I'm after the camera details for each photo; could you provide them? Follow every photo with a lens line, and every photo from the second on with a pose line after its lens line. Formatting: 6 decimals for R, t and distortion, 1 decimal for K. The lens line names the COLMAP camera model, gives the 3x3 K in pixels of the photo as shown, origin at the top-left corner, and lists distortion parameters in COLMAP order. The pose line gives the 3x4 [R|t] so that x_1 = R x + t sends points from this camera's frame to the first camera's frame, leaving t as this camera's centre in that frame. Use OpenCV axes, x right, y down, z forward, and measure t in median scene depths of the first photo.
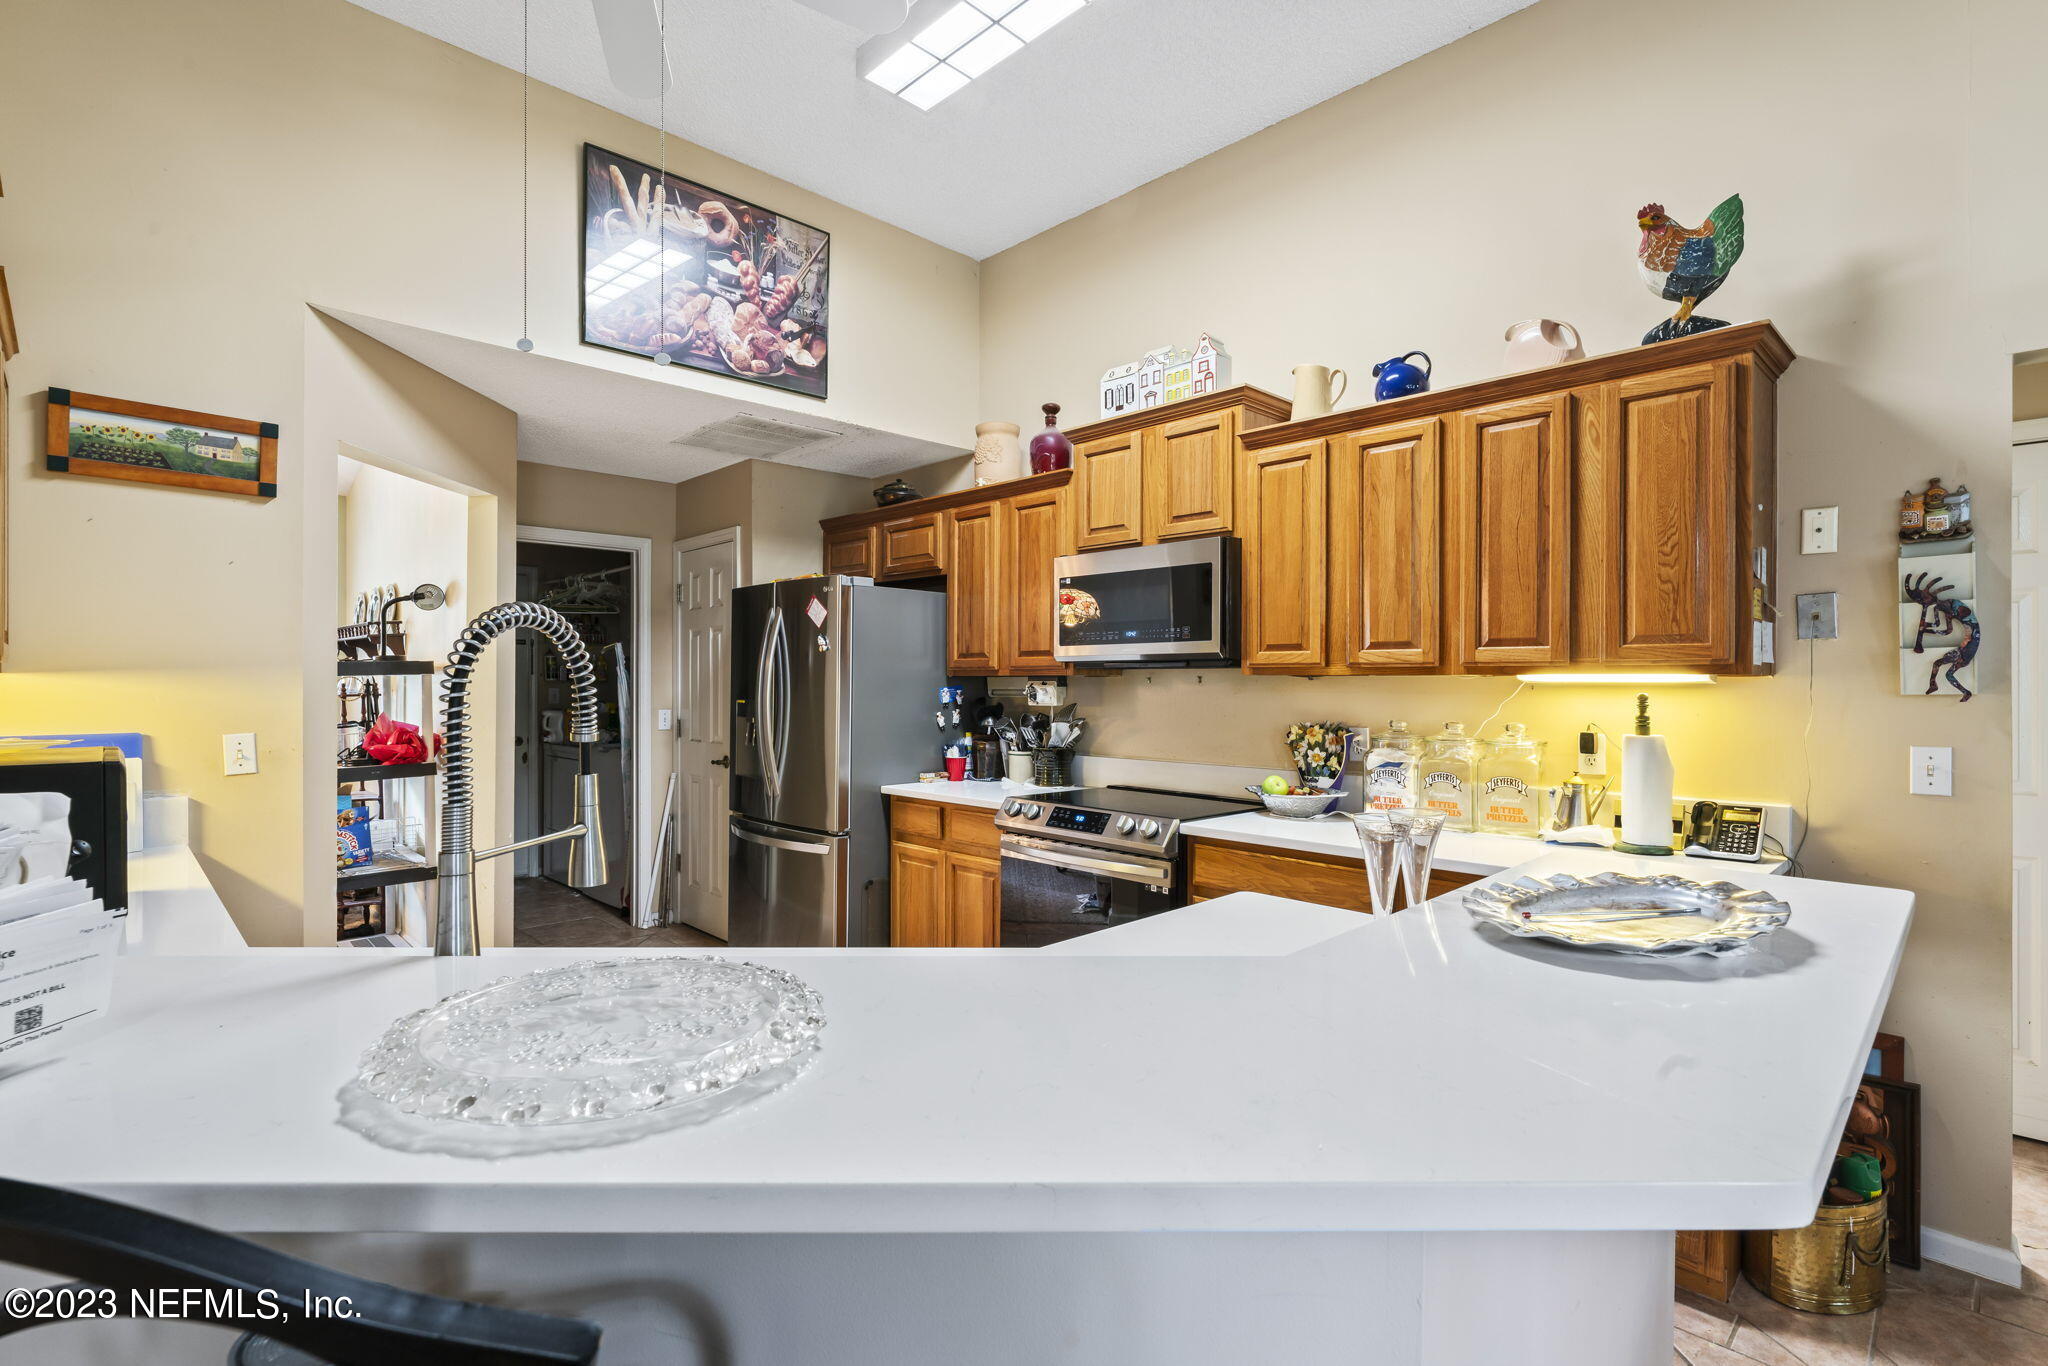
lens RADIAL K [[961.3, 0, 1038.5], [0, 961.3, 687.3], [0, 0, 1]] dist [-0.004596, -0.000263]
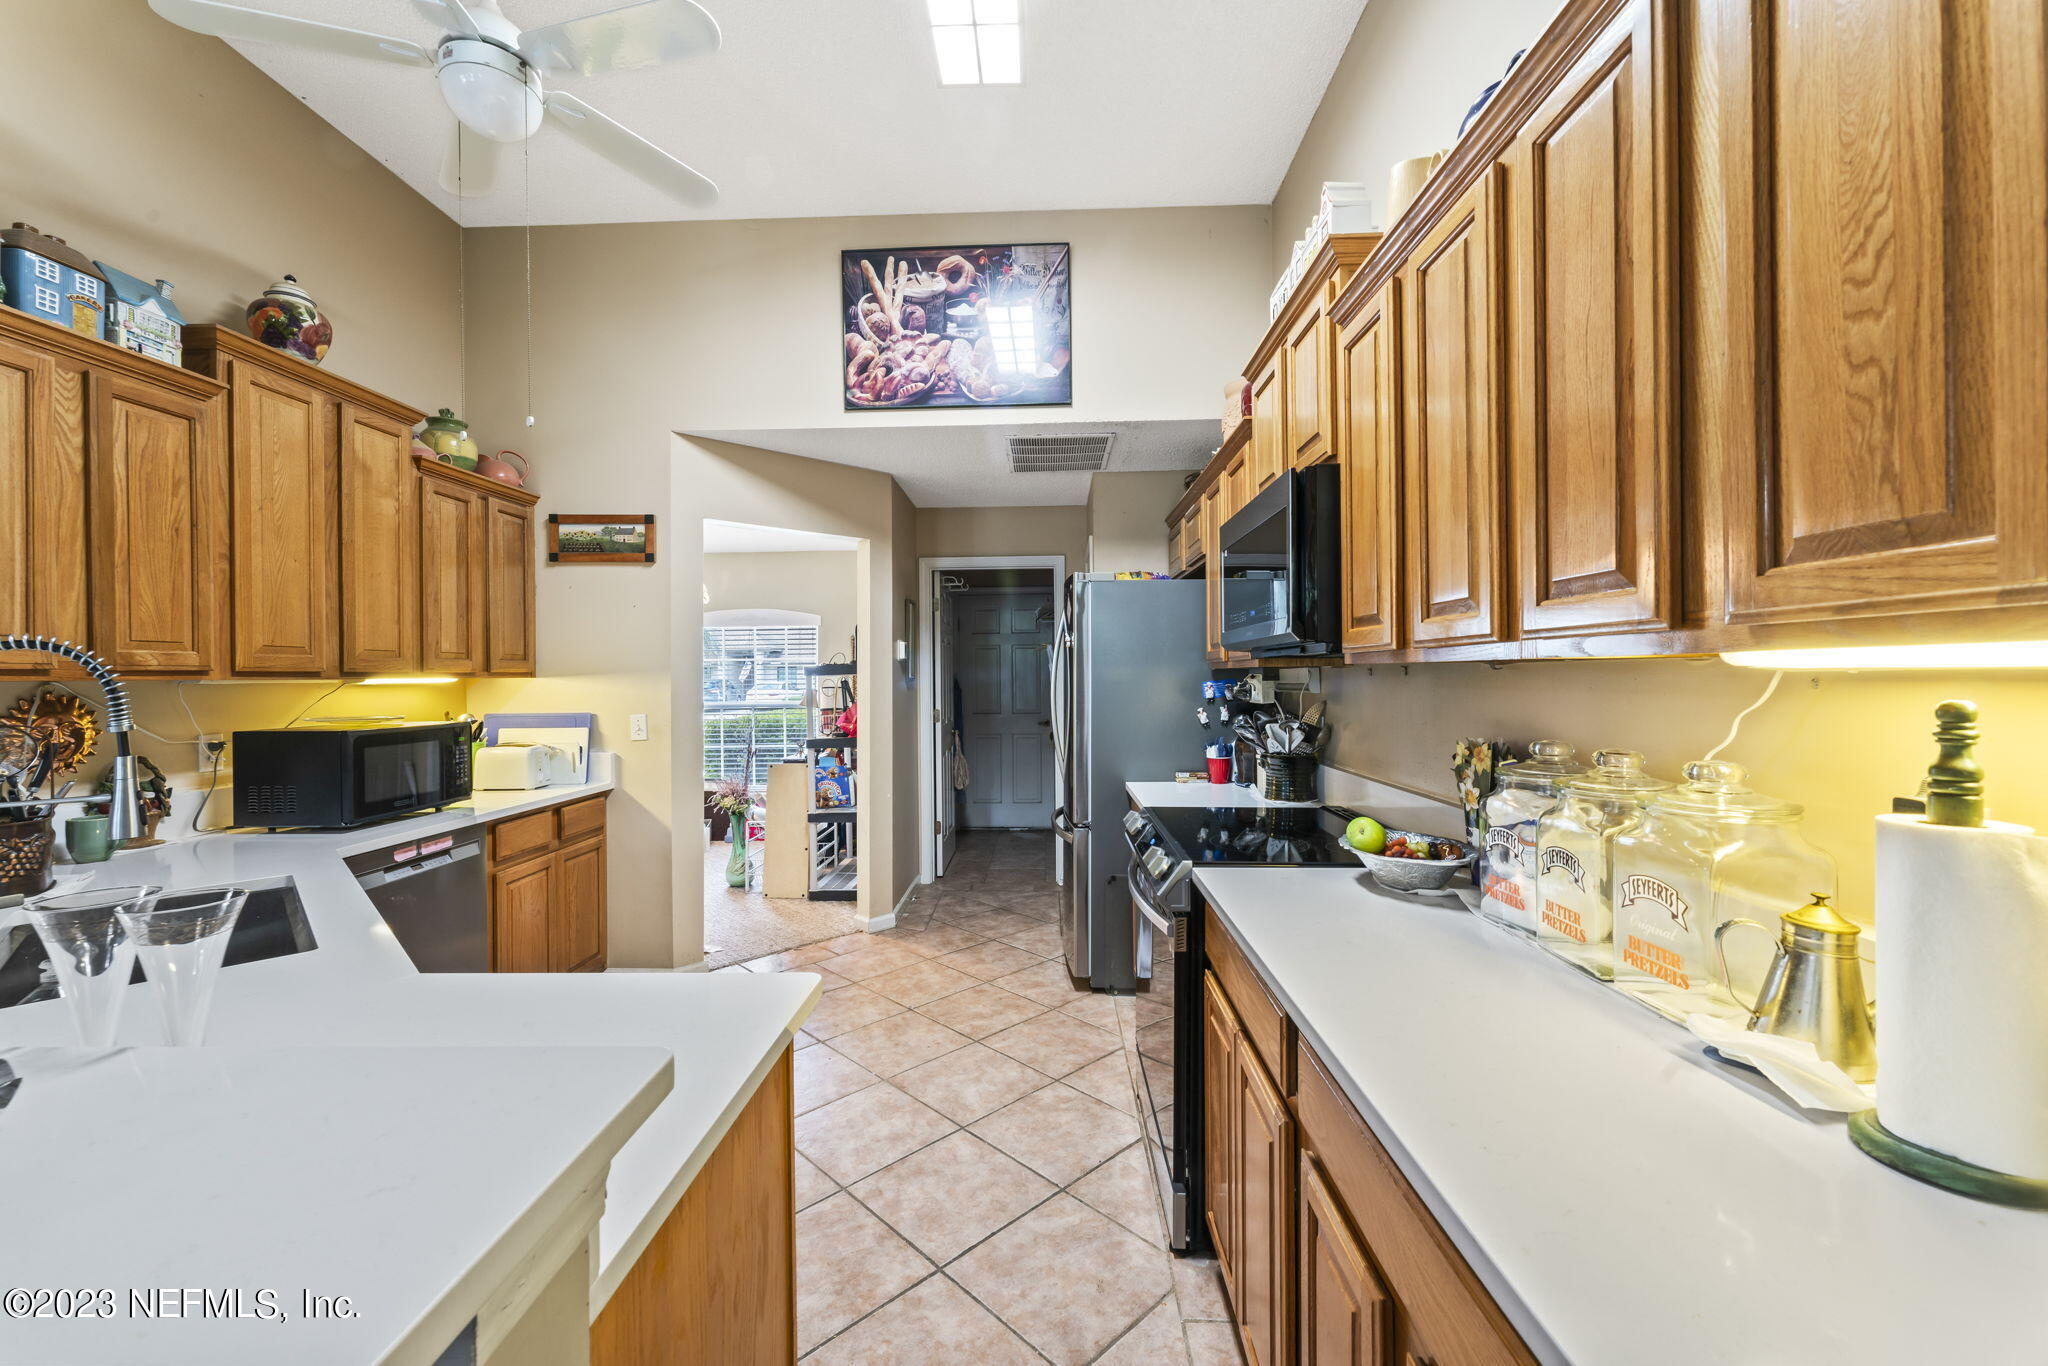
lens RADIAL K [[827.7, 0, 1024.7], [0, 827.7, 678.2], [0, 0, 1]] dist [0.001206, -0.000121]
pose [[0.682604, -0.005993, -0.730764, 0.447718], [0.005721, 0.999980, -0.002857, -0.002313], [0.730766, -0.002231, 0.682624, 0.400418]]
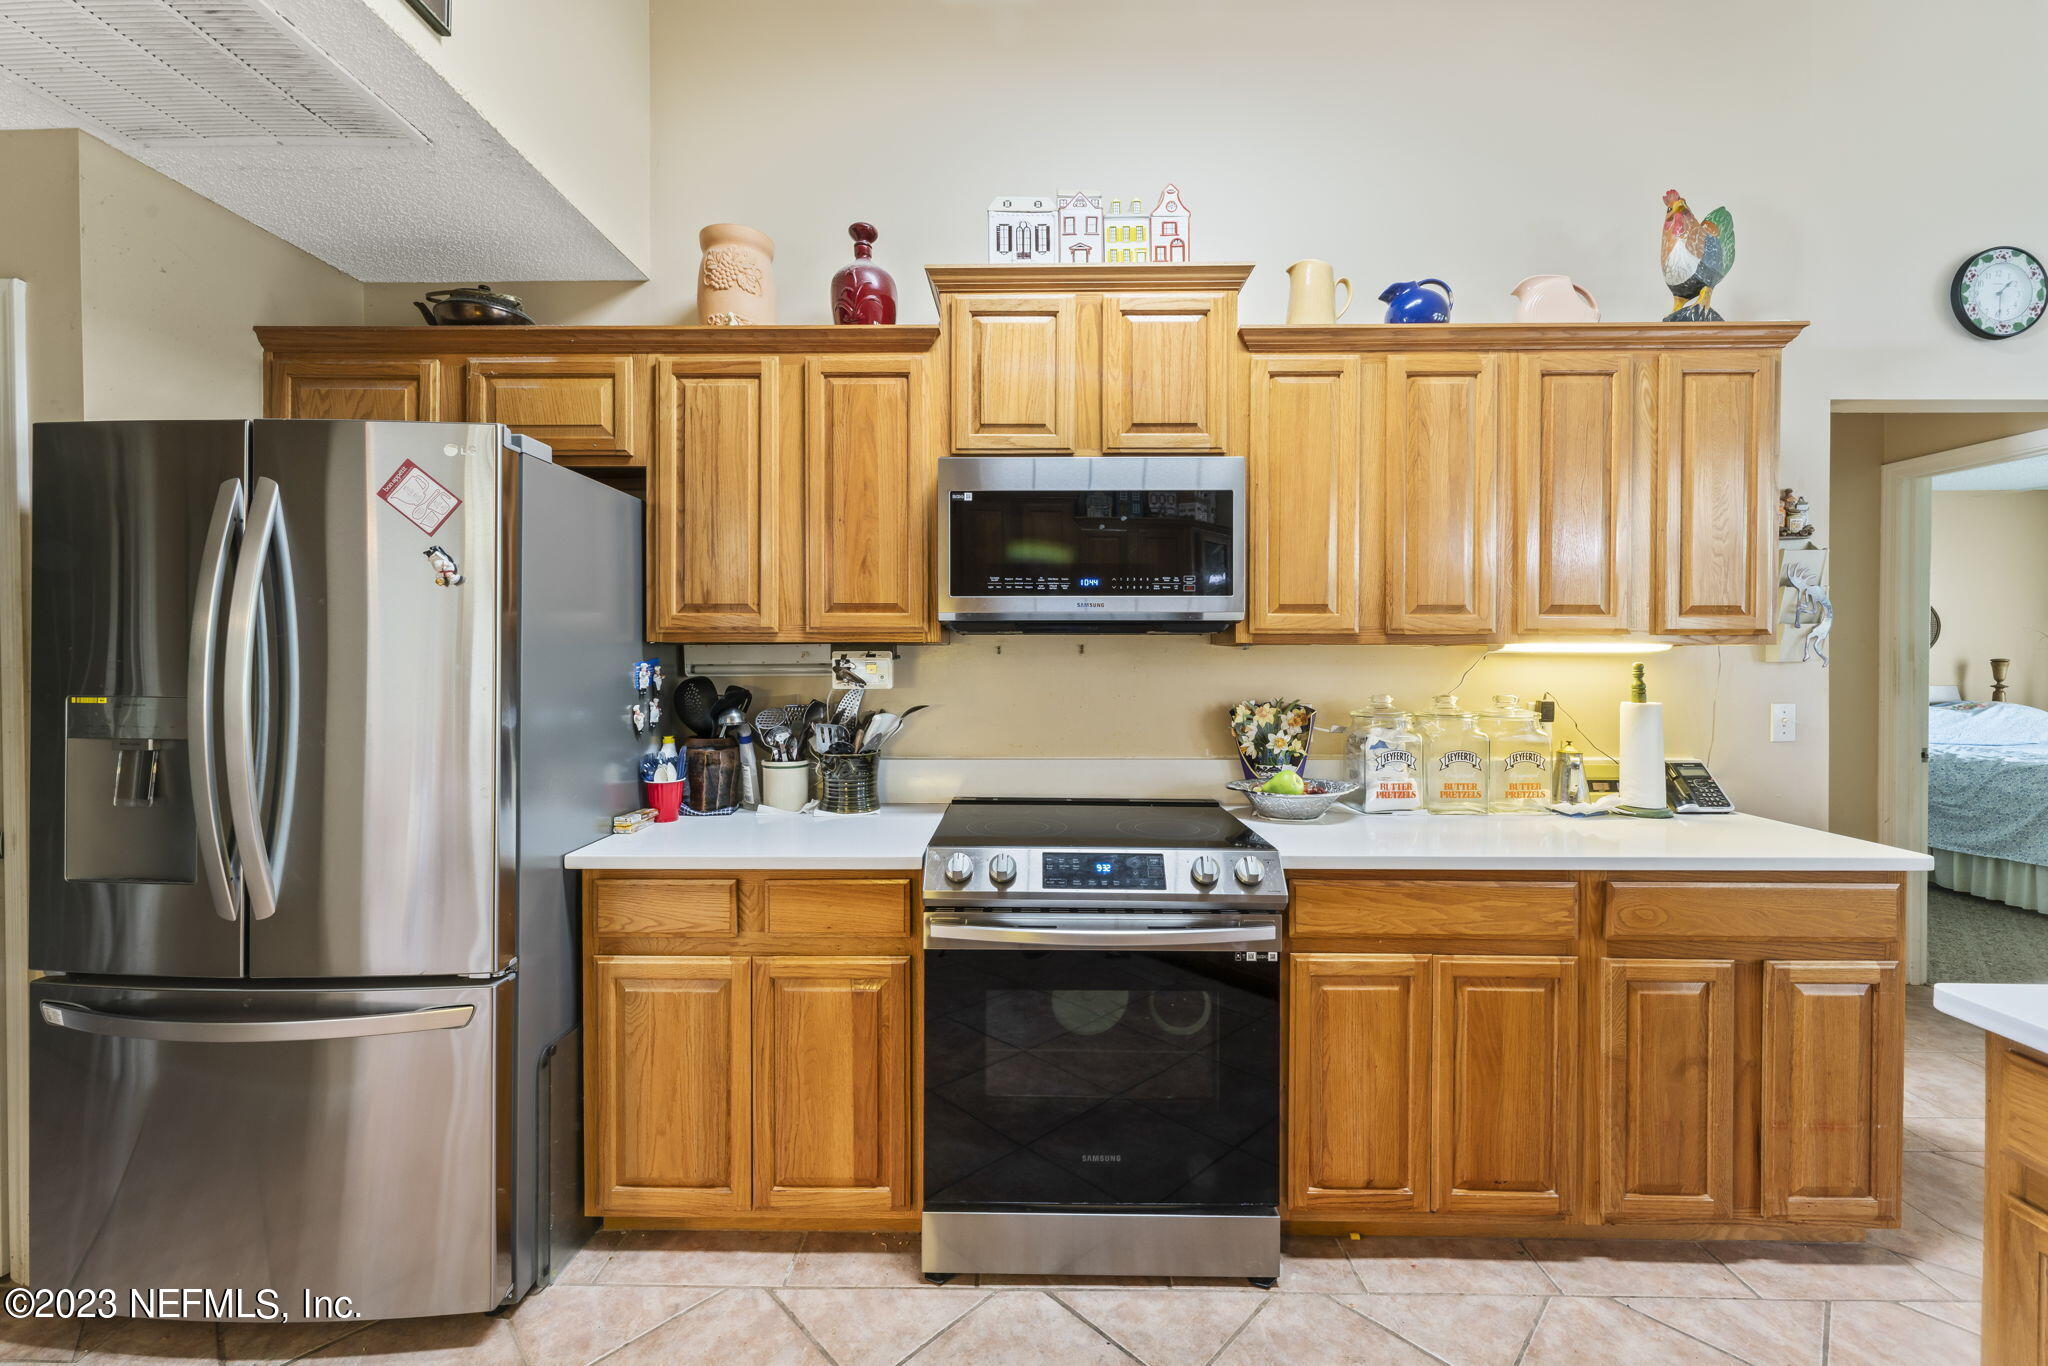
lens RADIAL K [[827.7, 0, 1024.0], [0, 827.7, 659.5], [0, 0, 1]] dist [0.001206, -0.000121]
pose [[0.715427, -0.006311, 0.698659, -0.344835], [0.004783, 0.999980, 0.004135, -0.002844], [-0.698671, 0.000384, 0.715443, 0.594753]]
